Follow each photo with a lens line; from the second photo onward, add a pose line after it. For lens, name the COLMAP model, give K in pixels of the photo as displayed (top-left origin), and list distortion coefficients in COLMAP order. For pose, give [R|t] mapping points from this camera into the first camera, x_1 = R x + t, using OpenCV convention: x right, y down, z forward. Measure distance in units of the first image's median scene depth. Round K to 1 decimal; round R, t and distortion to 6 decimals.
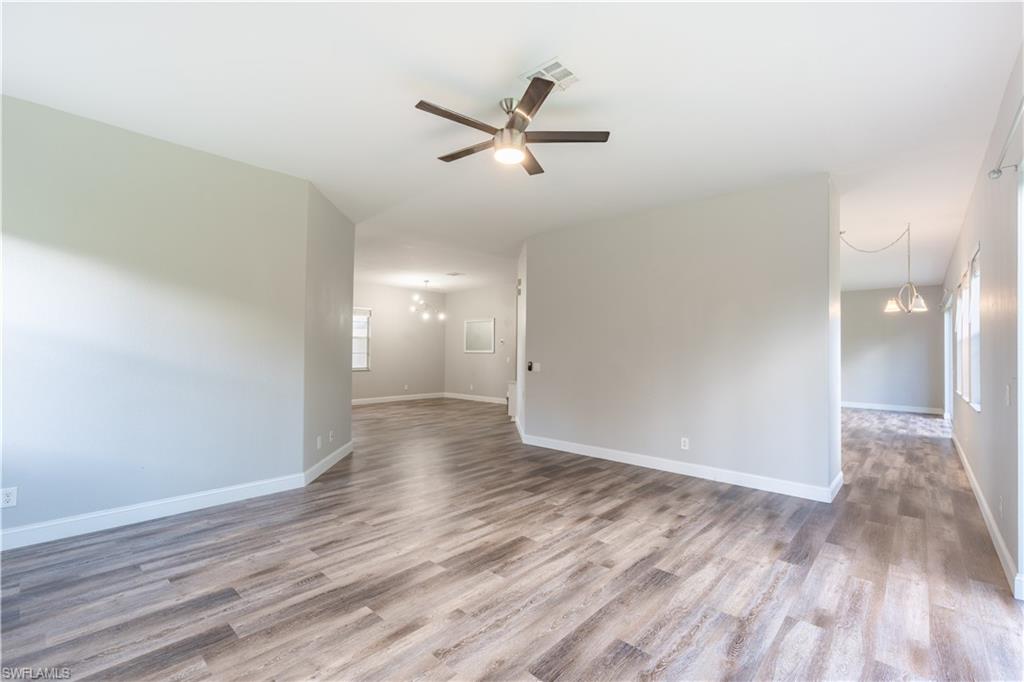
lens RADIAL K [[460.3, 0, 520.2], [0, 460.3, 344.4], [0, 0, 1]] dist [-0.004980, -0.000271]
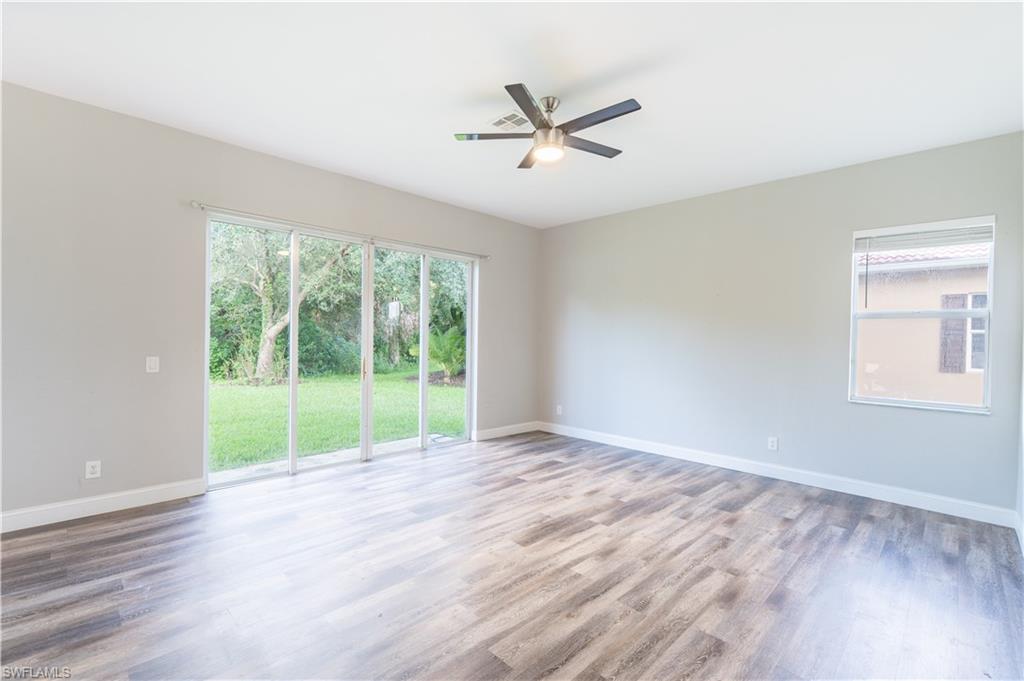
lens RADIAL K [[460.3, 0, 520.2], [0, 460.3, 343.9], [0, 0, 1]] dist [-0.004980, -0.000271]
pose [[-0.998587, -0.027665, 0.045376, -0.018967], [-0.027859, 0.999605, -0.003662, 0.025707], [-0.045257, -0.004921, -0.998963, 2.104656]]
